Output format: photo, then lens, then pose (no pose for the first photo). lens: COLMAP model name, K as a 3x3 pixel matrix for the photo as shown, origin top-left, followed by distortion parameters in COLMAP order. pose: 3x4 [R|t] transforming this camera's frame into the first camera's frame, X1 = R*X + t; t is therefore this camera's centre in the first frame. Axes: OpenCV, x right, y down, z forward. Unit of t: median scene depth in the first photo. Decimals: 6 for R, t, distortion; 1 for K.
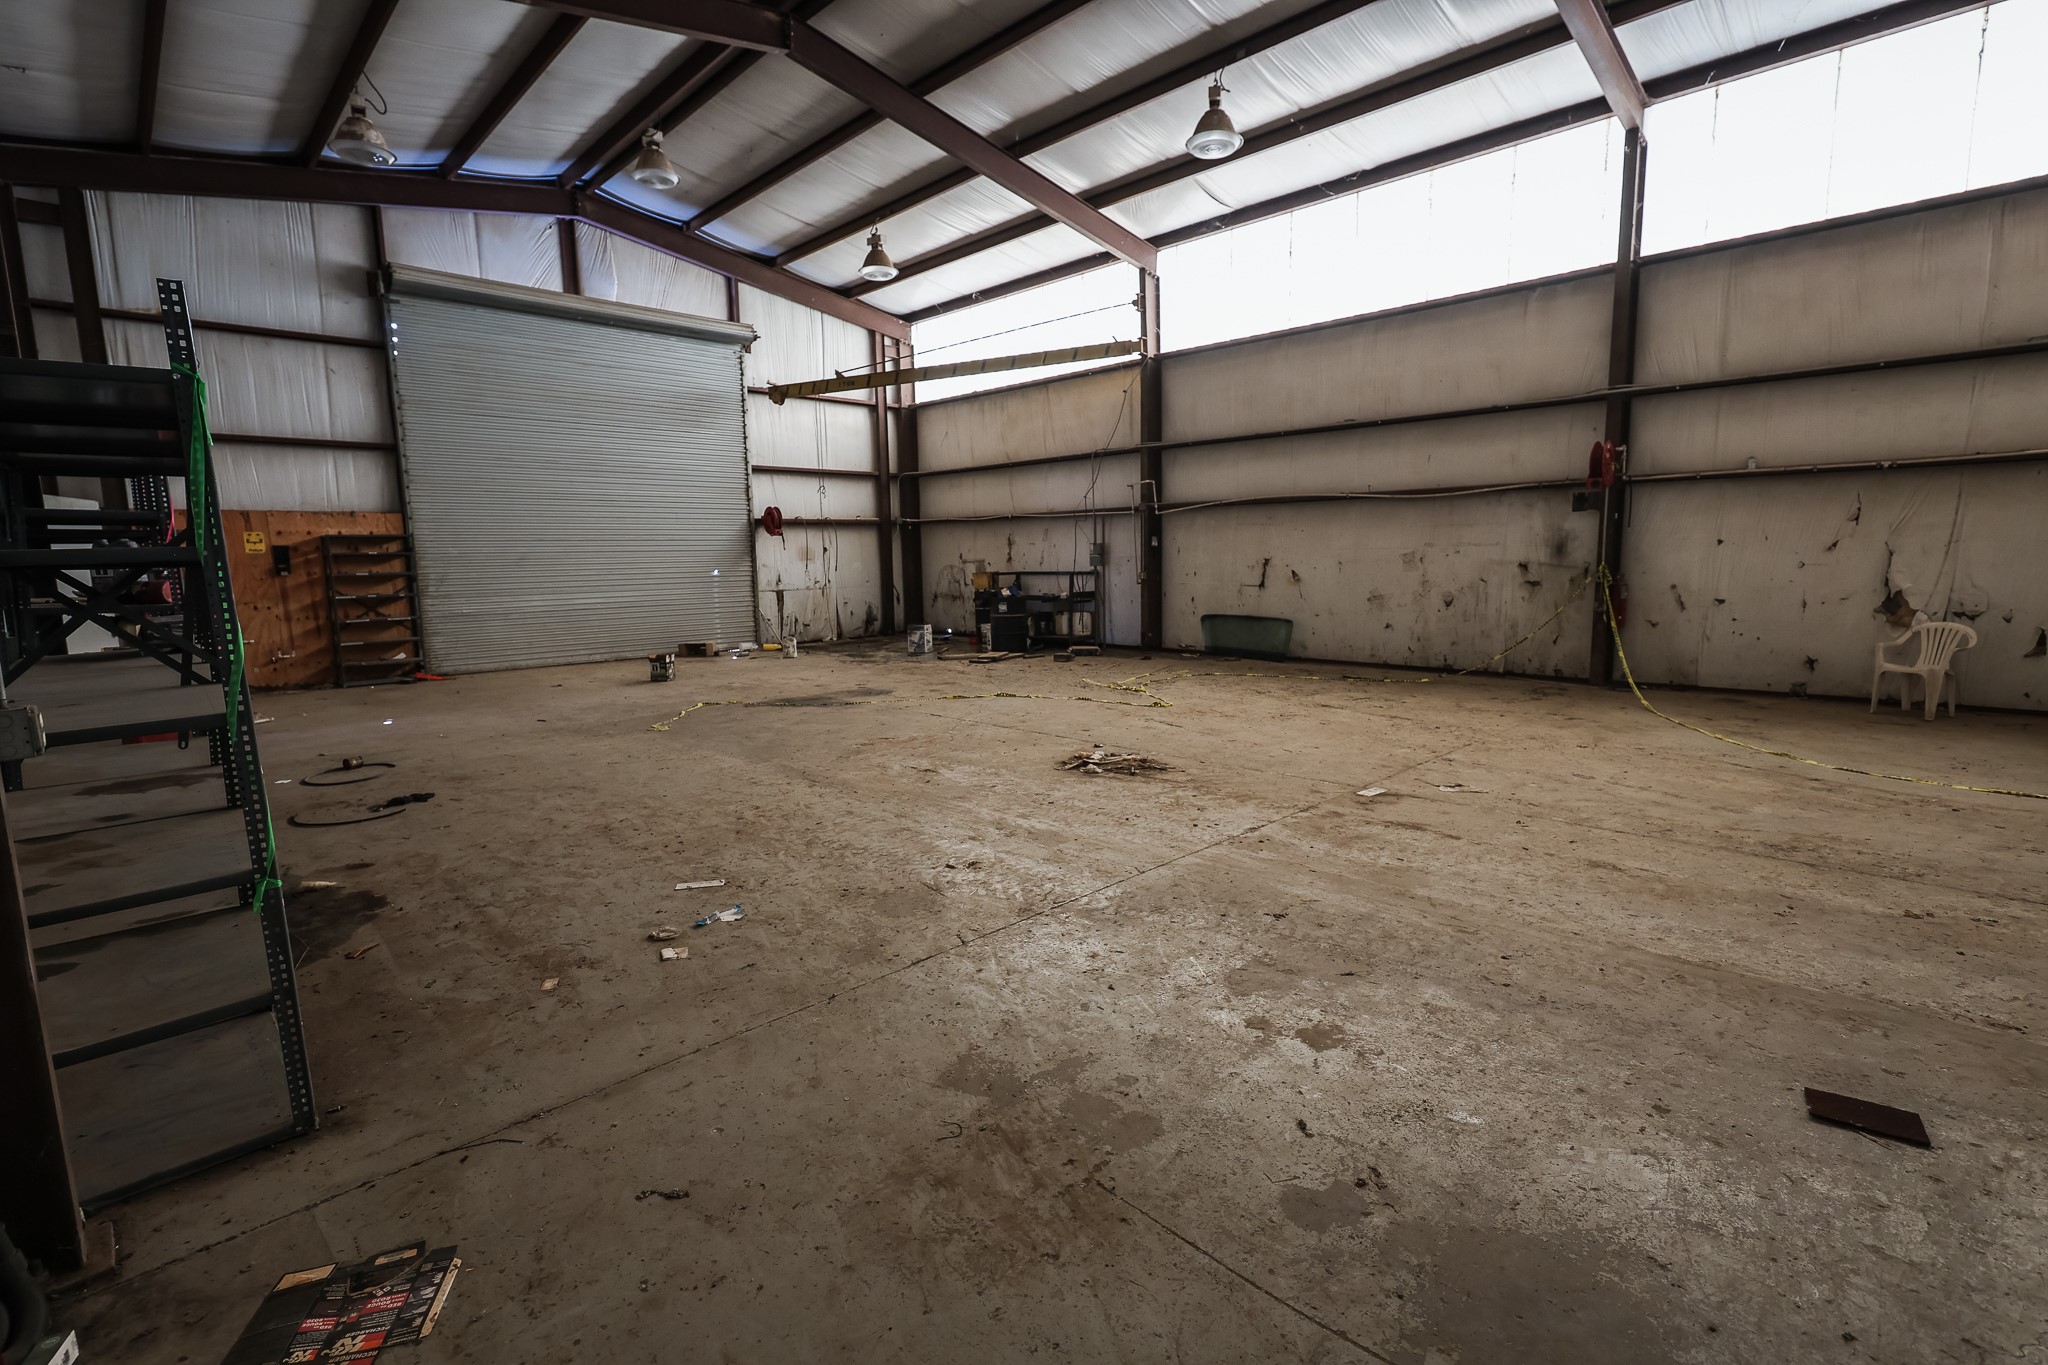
lens RADIAL K [[934.0, 0, 1024.0], [0, 934.0, 682.5], [0, 0, 1]] dist [-0.000271, -0.000138]
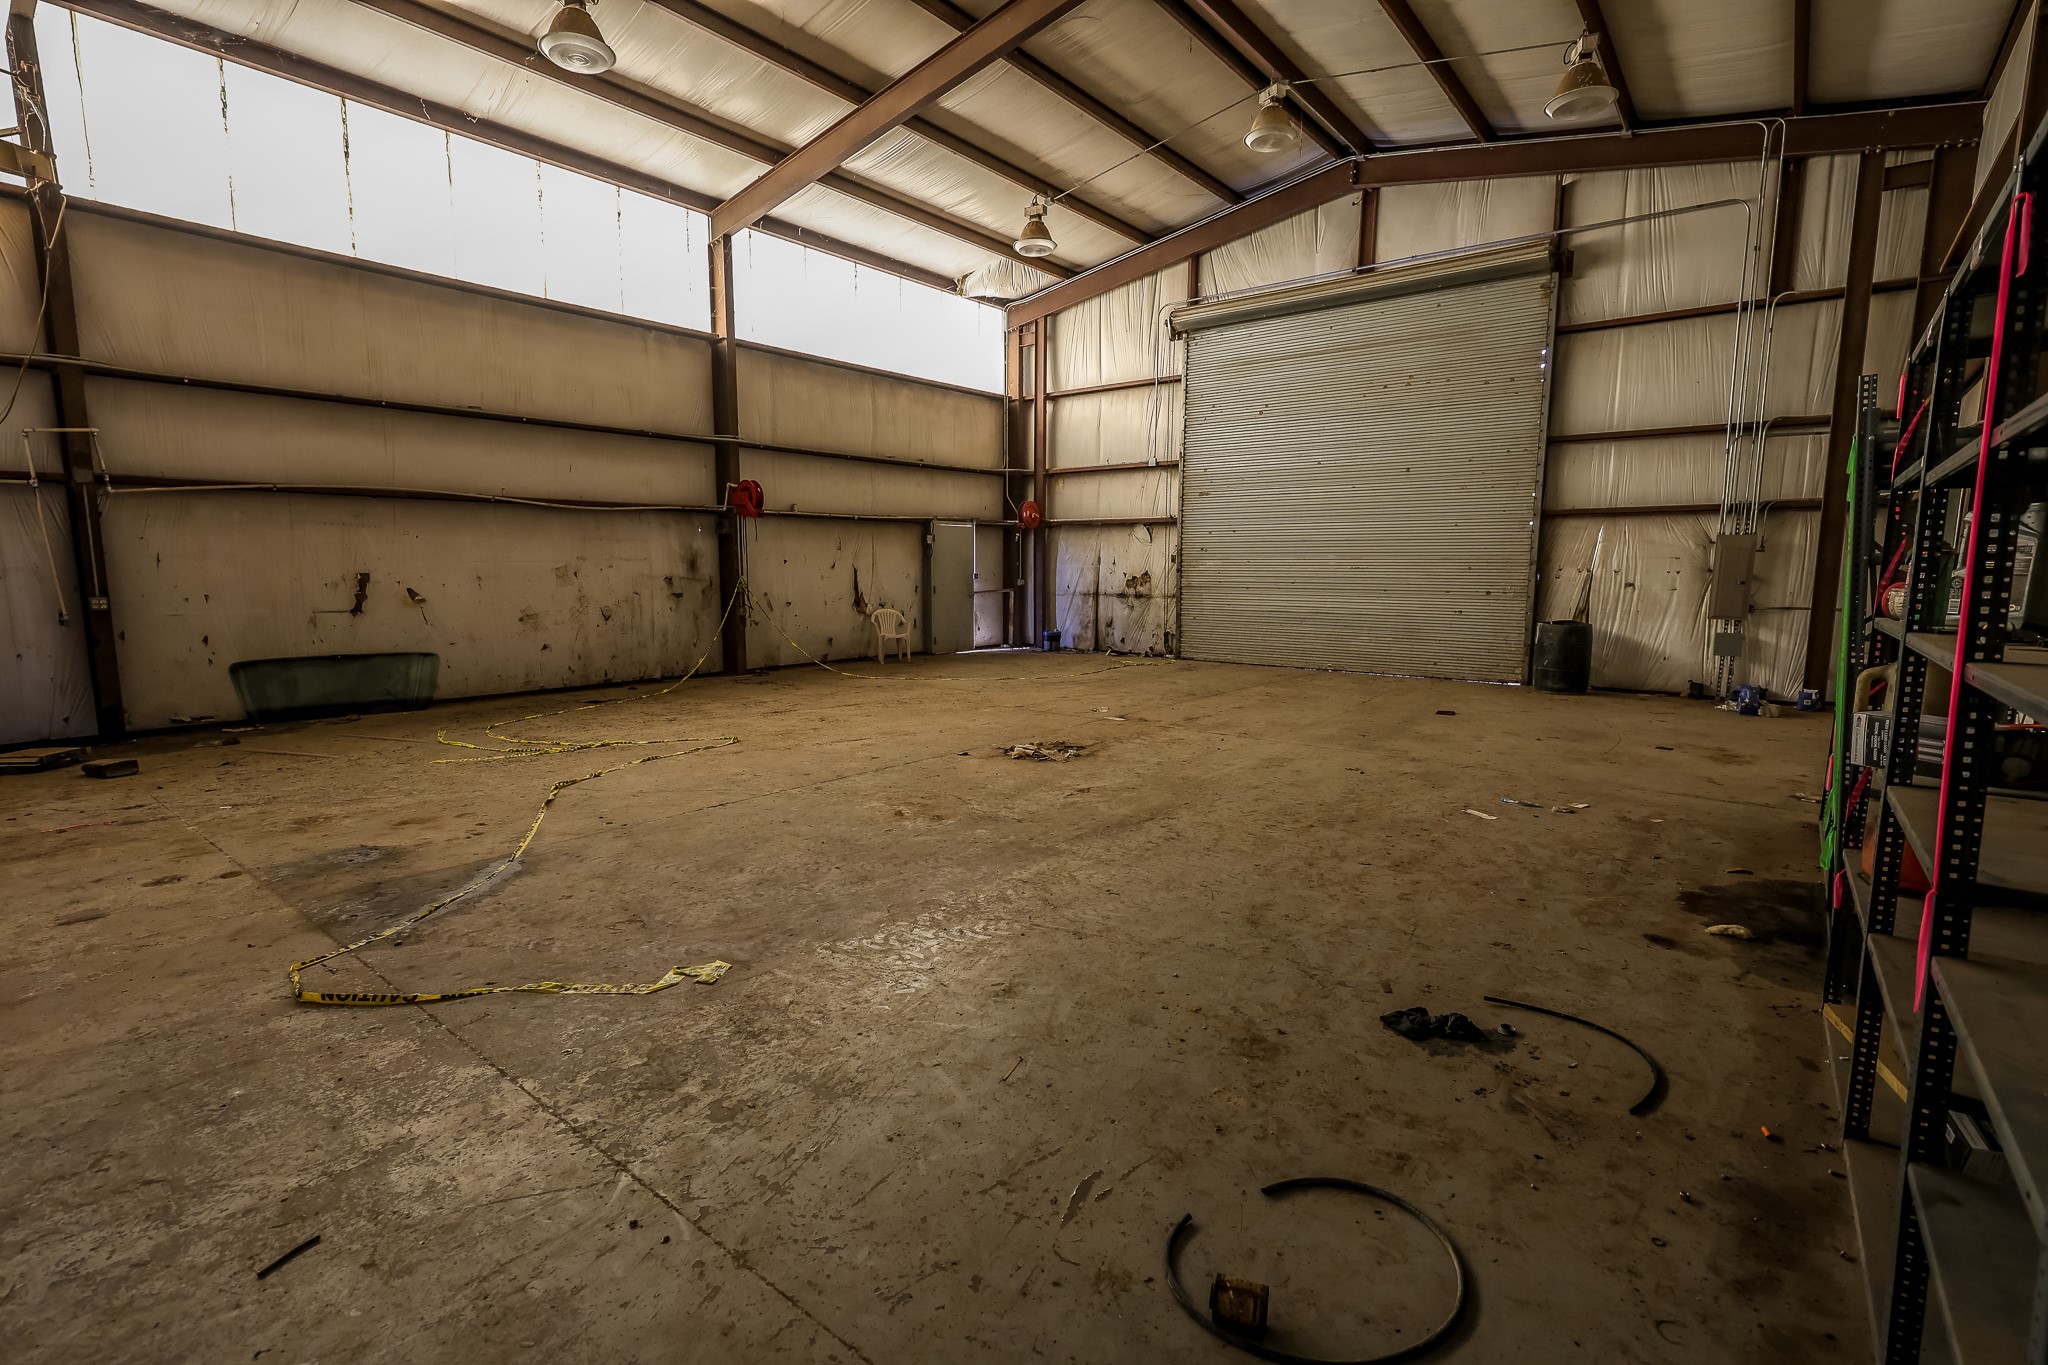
lens RADIAL K [[947.3, 0, 1024.0], [0, 947.3, 682.5], [0, 0, 1]] dist [0.001762, -0.000312]
pose [[-0.109537, -0.109026, 0.987985, -1.146127], [0.136115, 0.982957, 0.123562, -0.154494], [-0.984619, 0.148014, -0.092830, 1.266907]]
